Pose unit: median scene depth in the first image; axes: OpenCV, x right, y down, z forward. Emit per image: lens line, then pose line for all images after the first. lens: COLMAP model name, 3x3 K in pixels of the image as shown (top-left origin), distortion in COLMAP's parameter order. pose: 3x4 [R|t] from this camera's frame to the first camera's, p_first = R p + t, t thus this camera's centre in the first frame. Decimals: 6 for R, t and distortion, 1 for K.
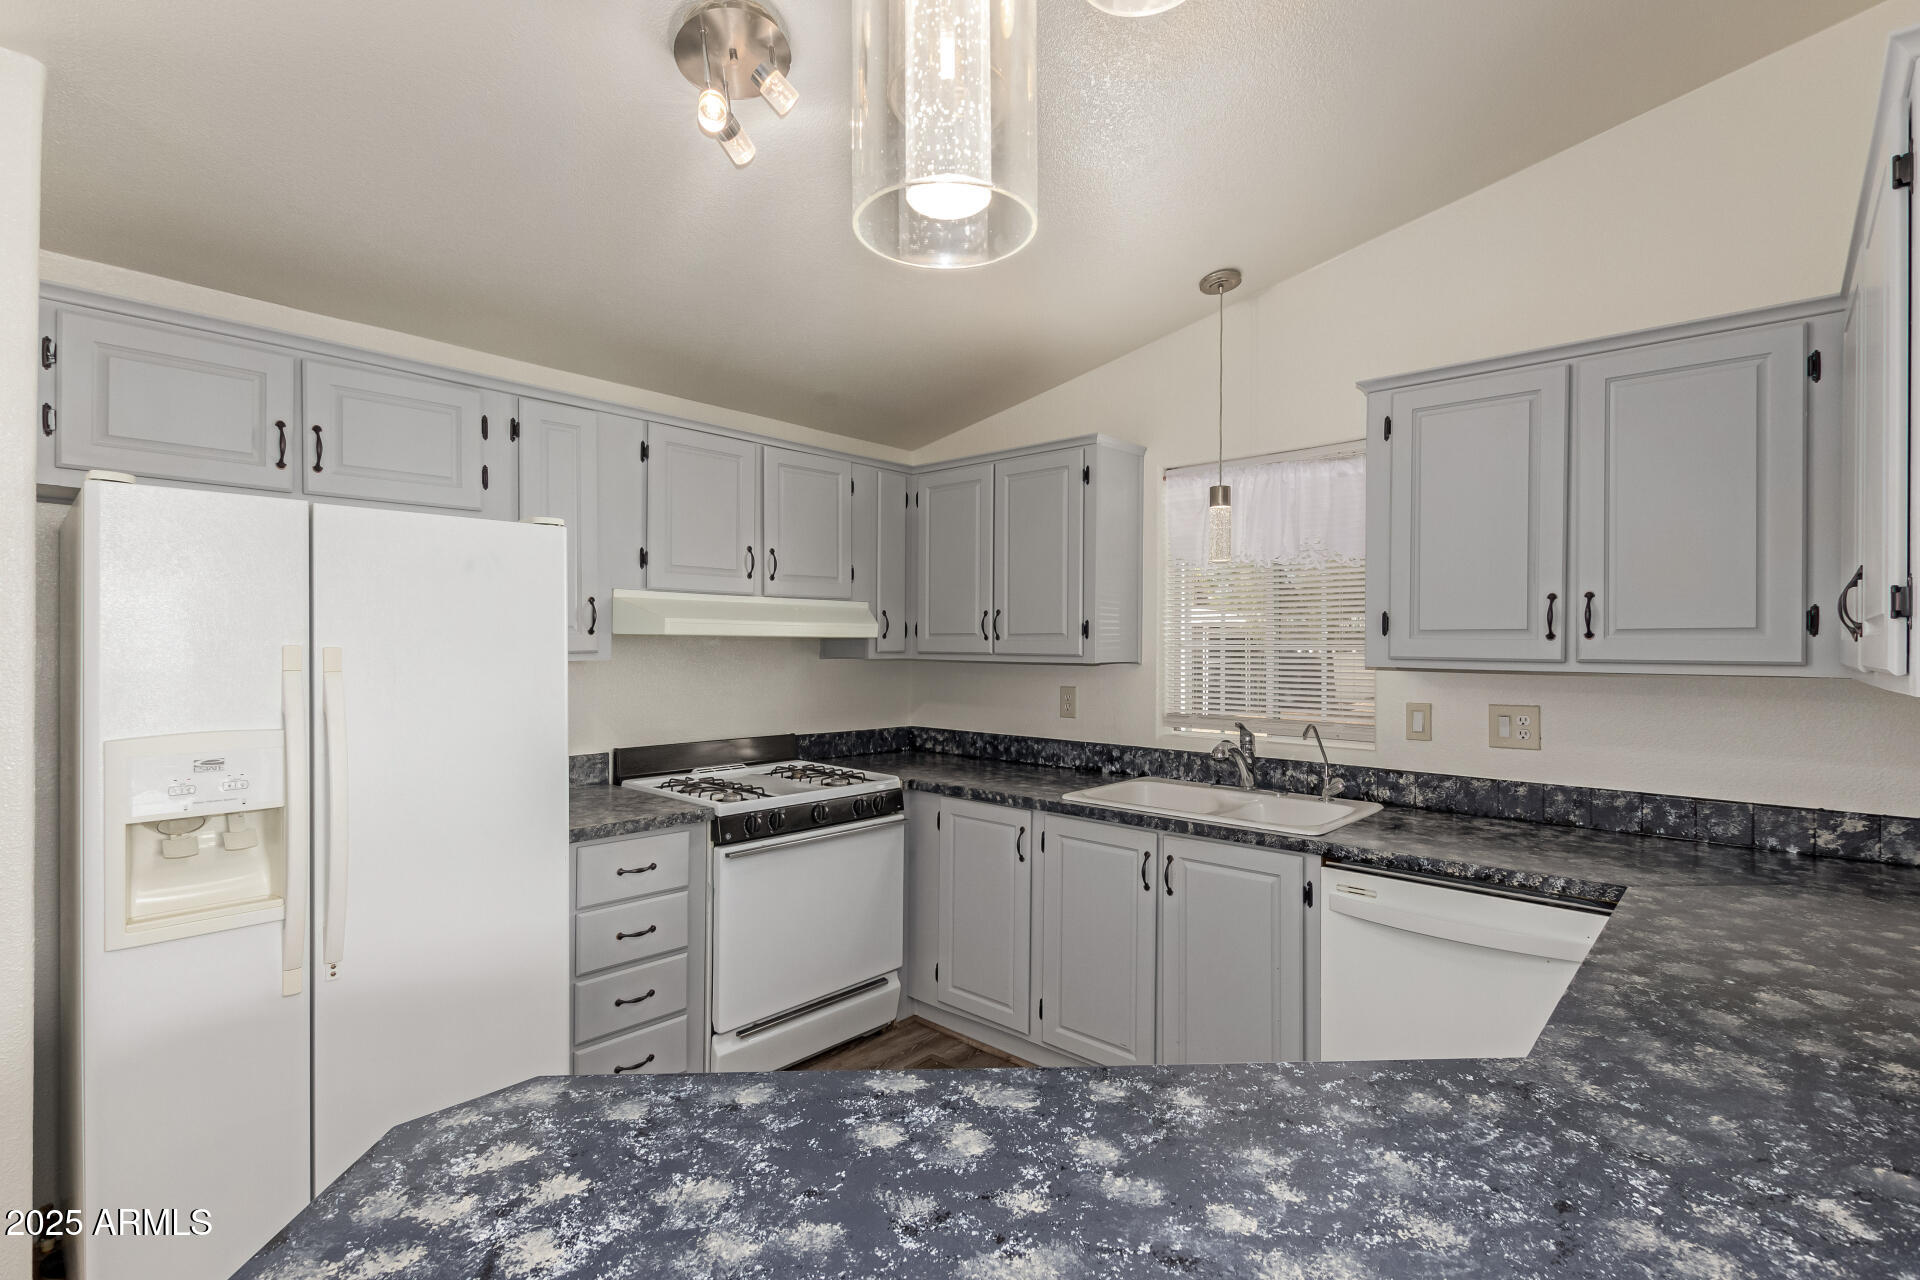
lens RADIAL K [[900.9, 0, 964.0], [0, 900.9, 661.6], [0, 0, 1]] dist [0.009995, -0.005209]
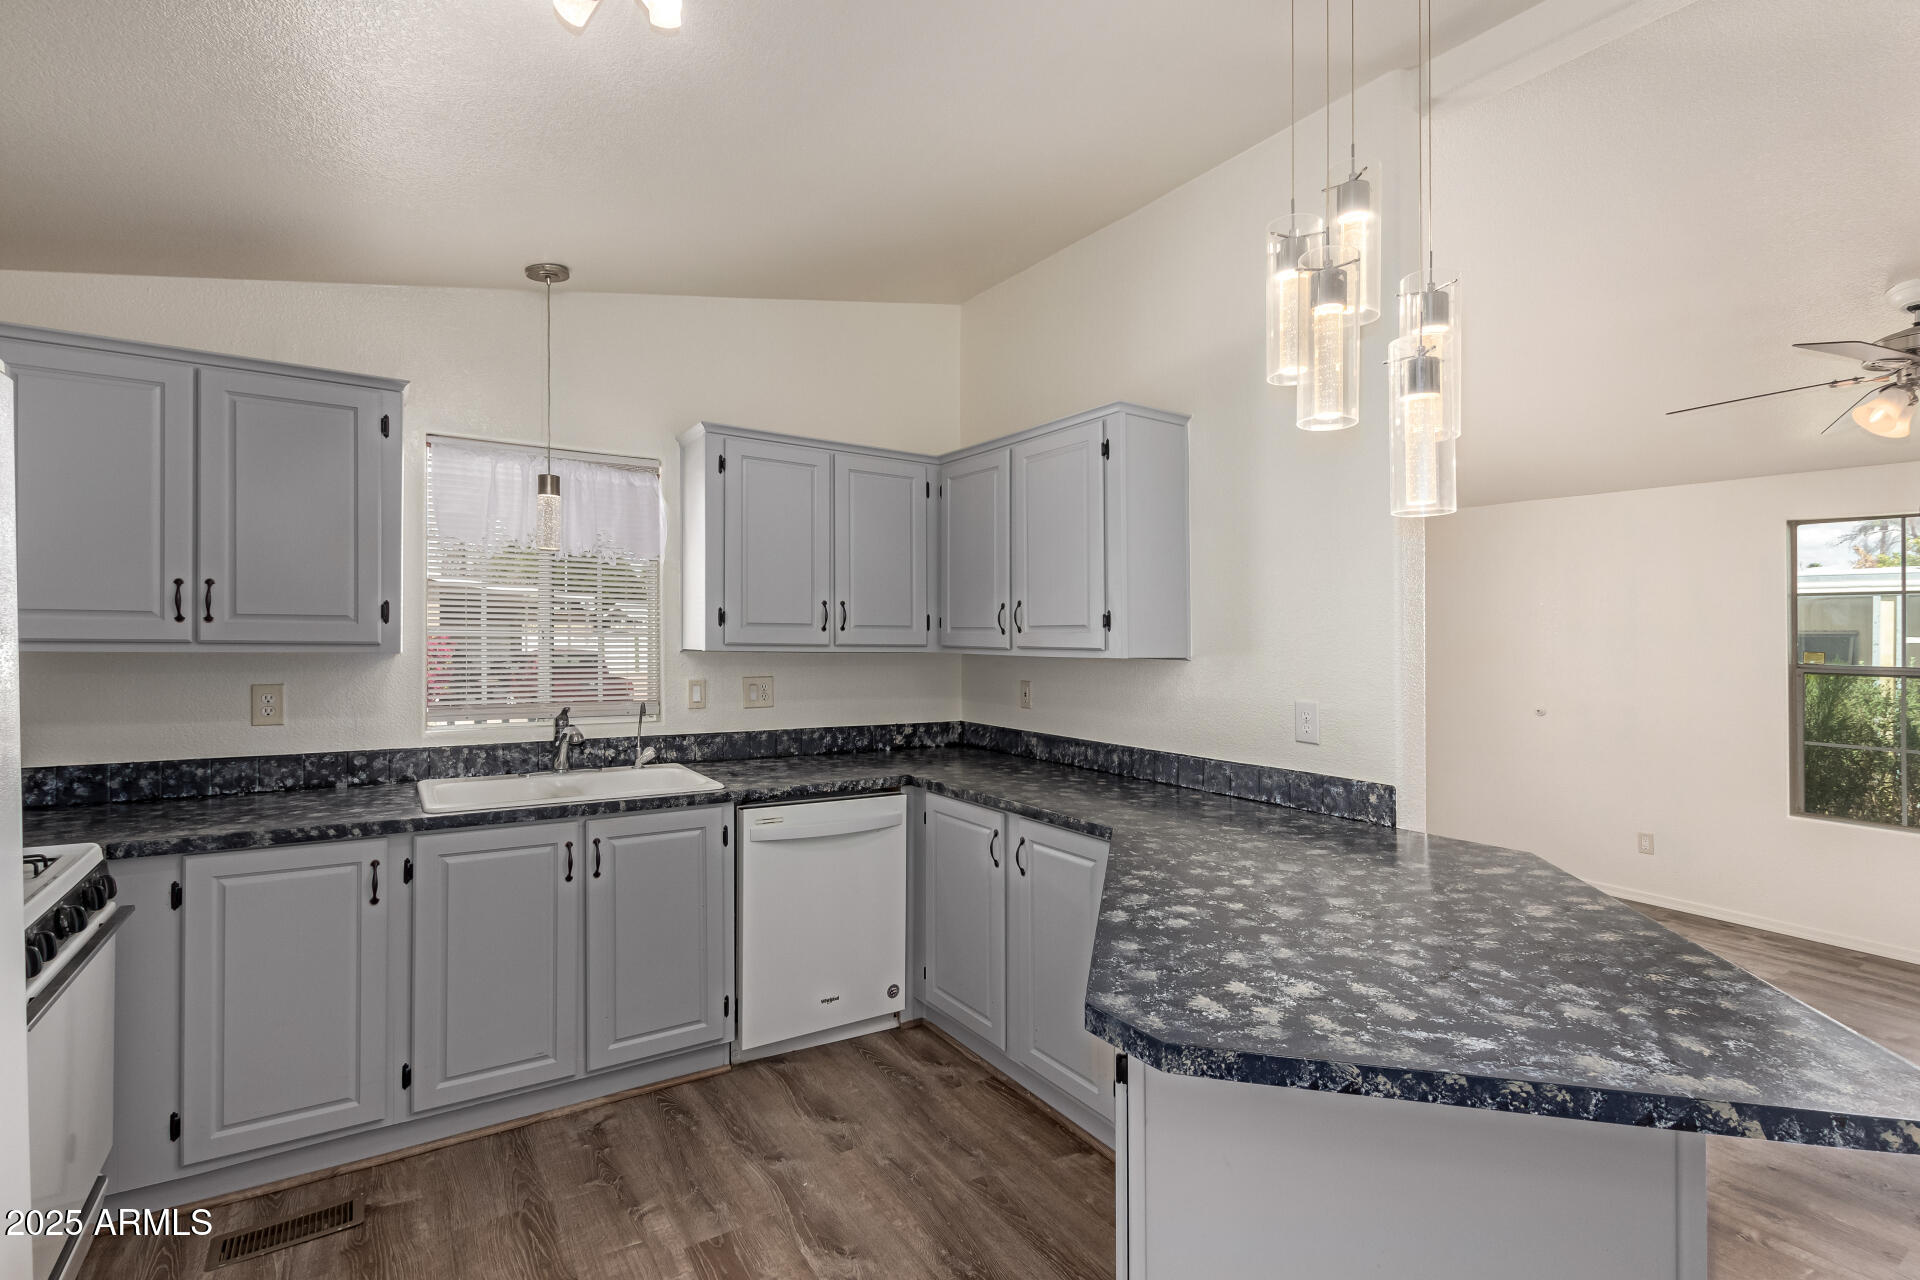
lens RADIAL K [[900.9, 0, 971.0], [0, 900.9, 630.9], [0, 0, 1]] dist [0.009995, -0.005209]
pose [[0.236194, 0.005404, 0.971691, -0.665716], [0.007006, 0.999949, -0.007265, -0.010371], [-0.971681, 0.008524, 0.236144, 0.343312]]
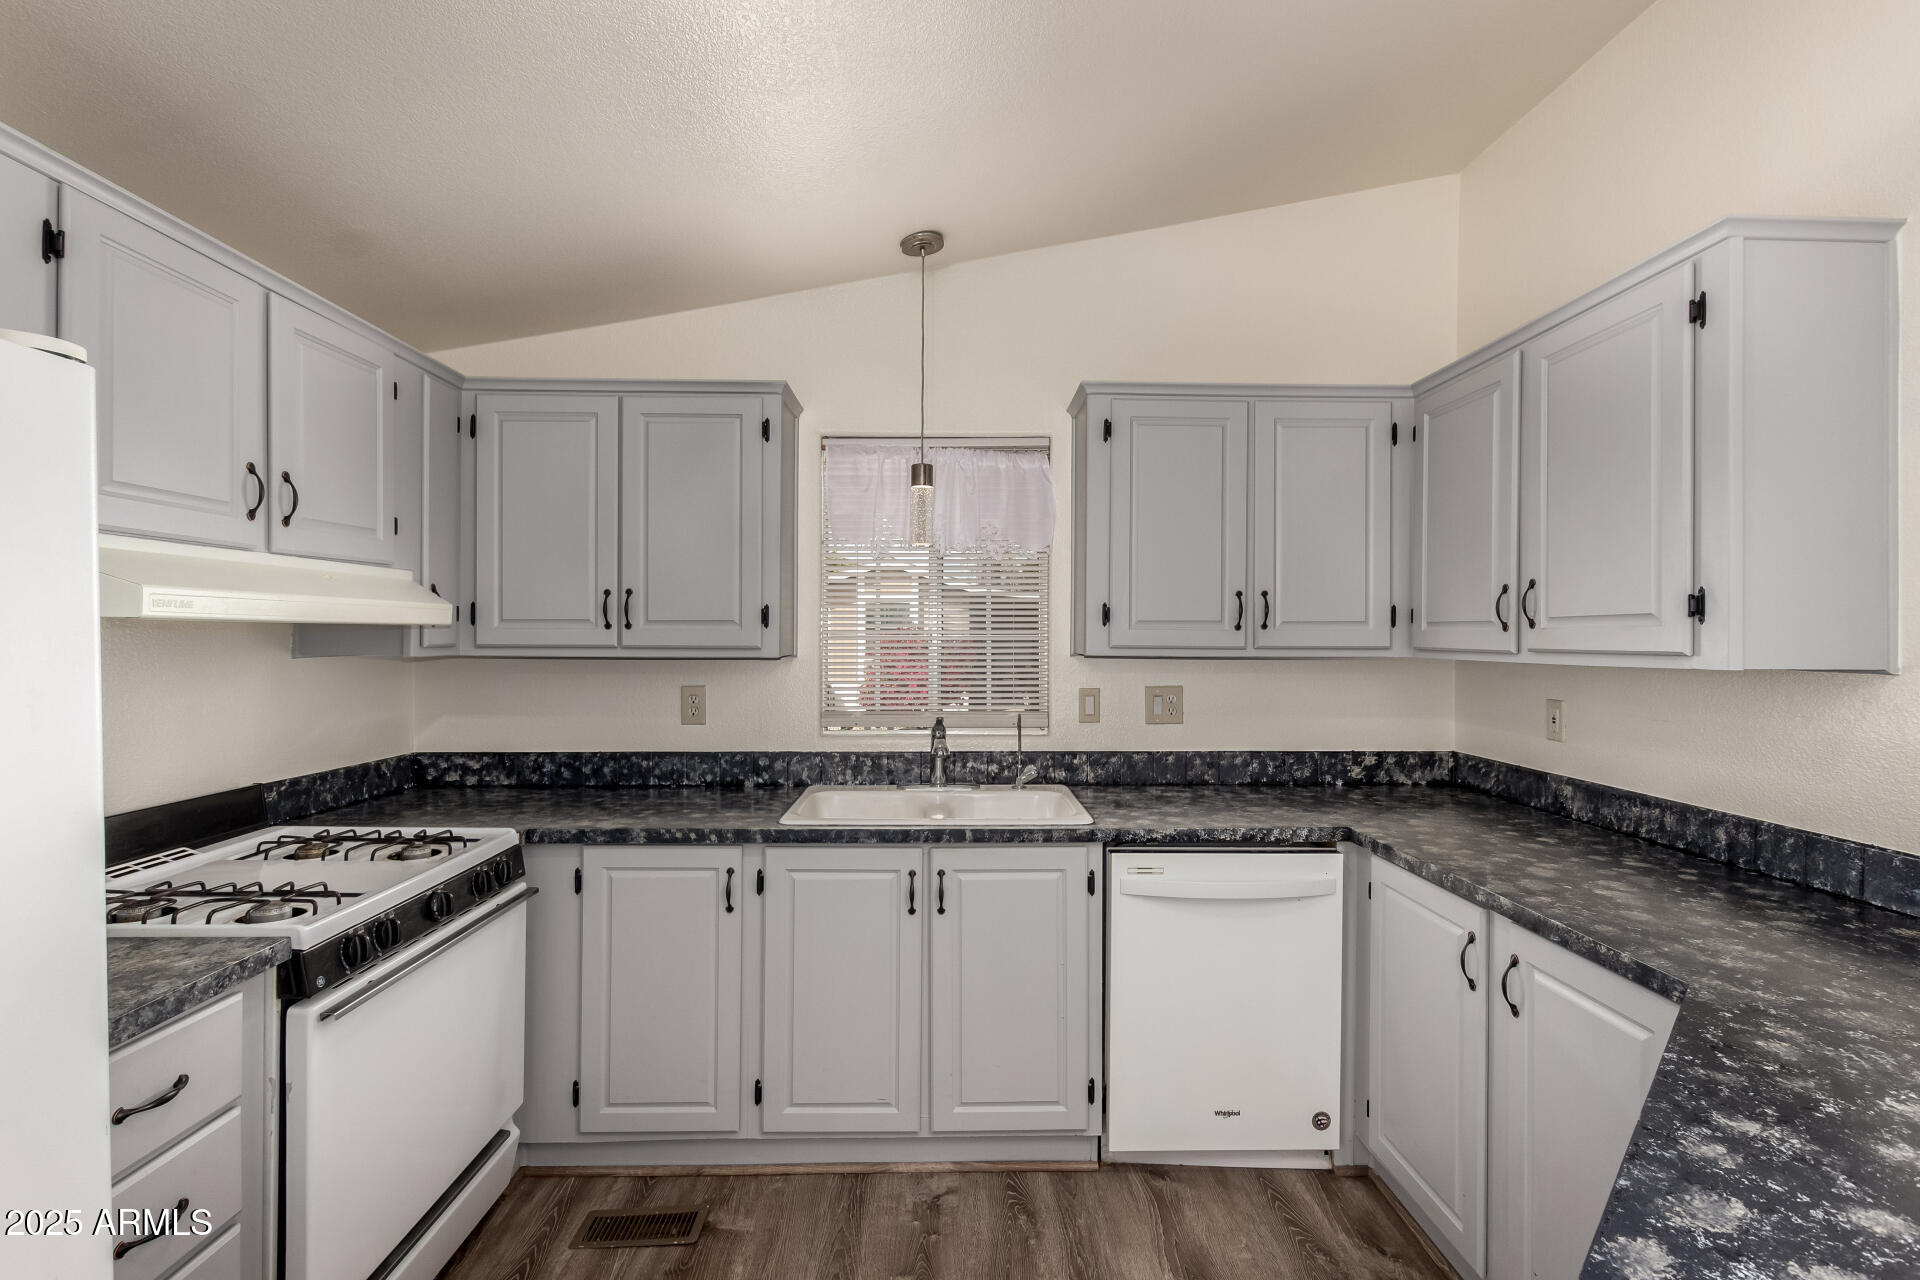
lens RADIAL K [[900.9, 0, 960.5], [0, 900.9, 656.3], [0, 0, 1]] dist [0.009995, -0.005209]
pose [[0.723778, -0.019572, 0.689756, -0.372506], [0.014120, 0.999808, 0.013553, -0.009389], [-0.689889, -0.000070, 0.723915, 0.336931]]
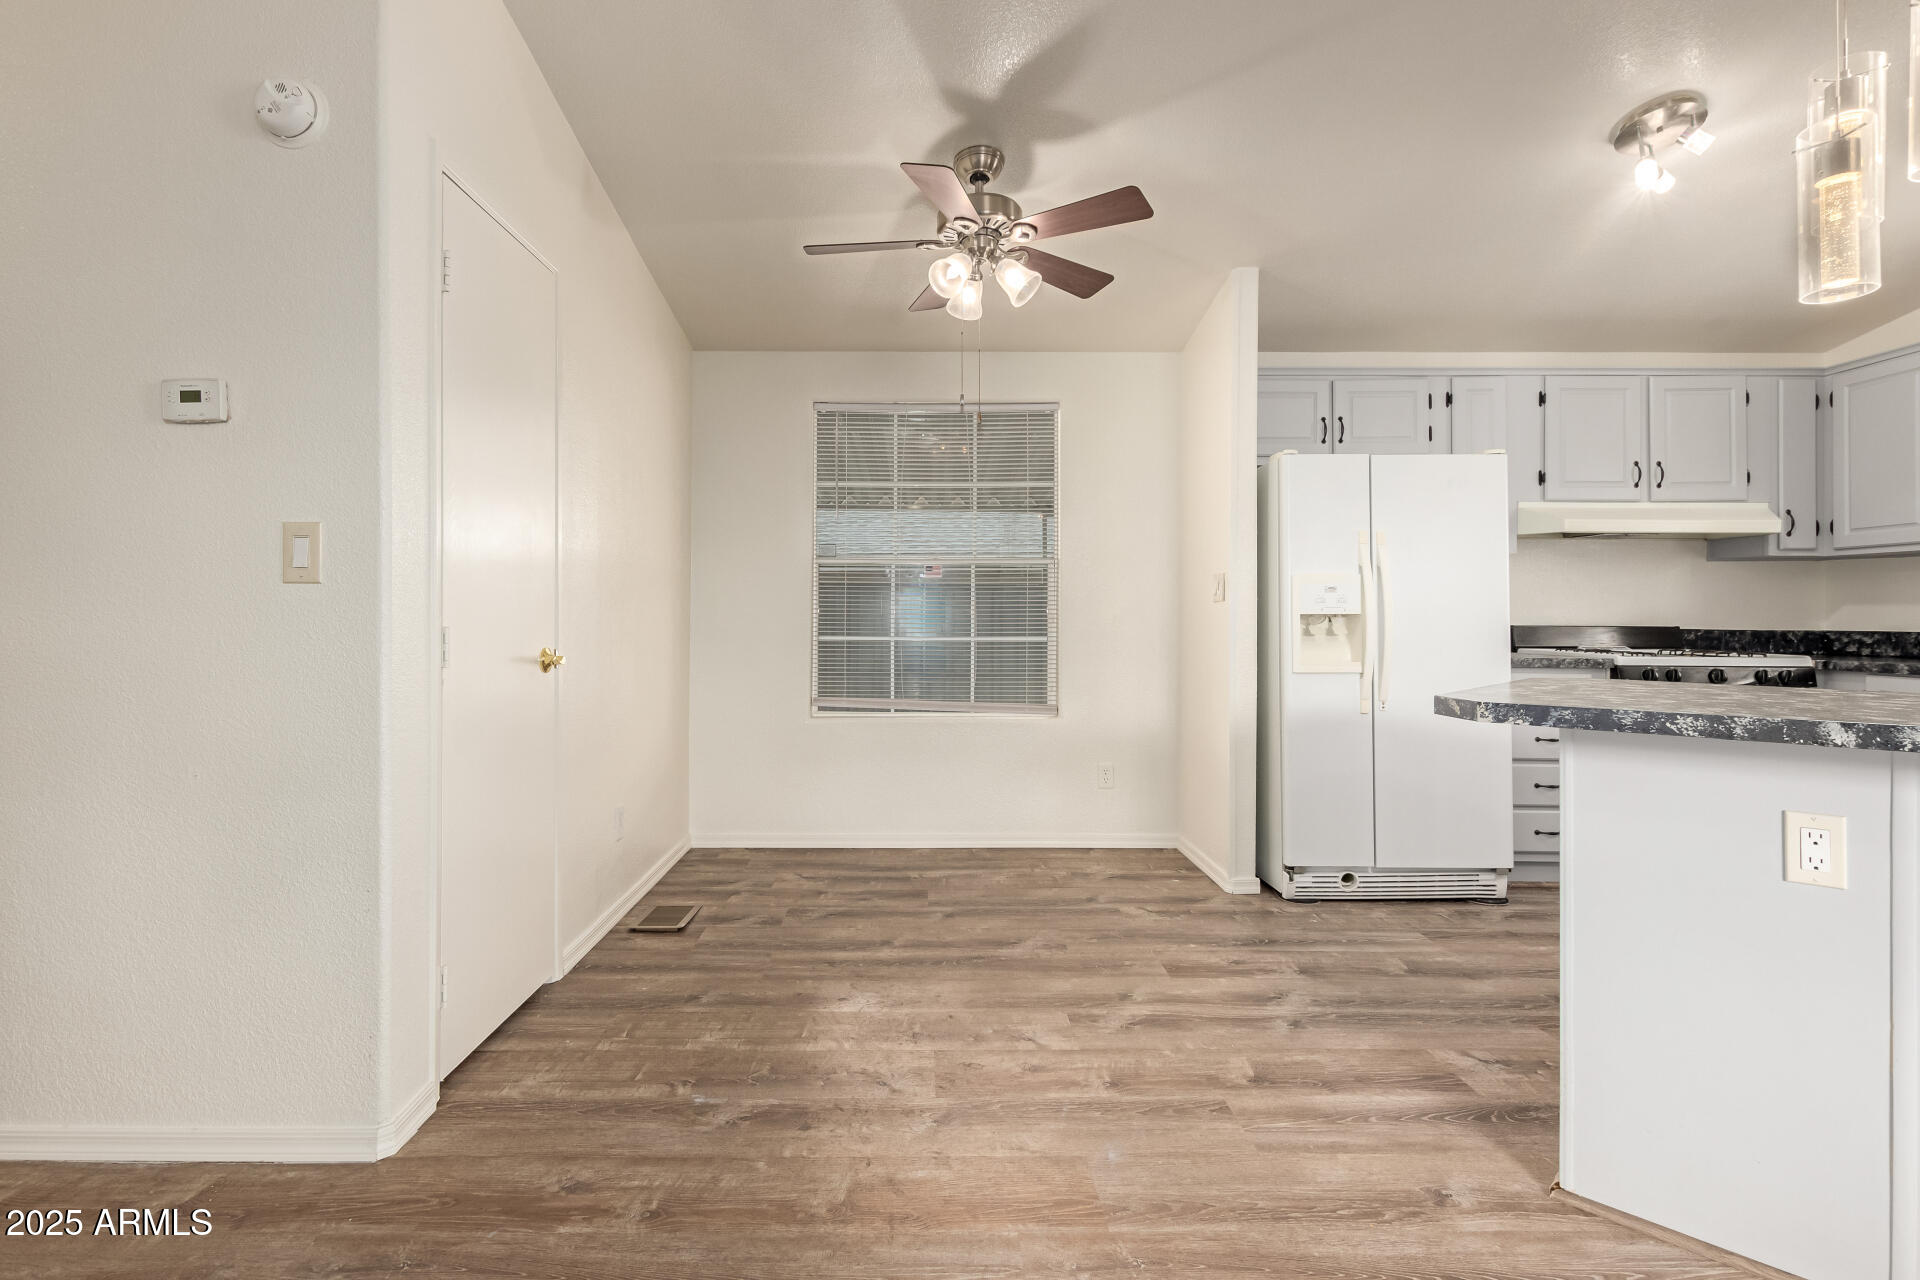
lens RADIAL K [[900.9, 0, 918.2], [0, 900.9, 610.0], [0, 0, 1]] dist [0.009995, -0.005209]
pose [[0.664724, -0.010173, -0.747020, 0.033991], [-0.014284, 0.999551, -0.026323, 0.142849], [0.746952, 0.028168, 0.664281, -0.635653]]
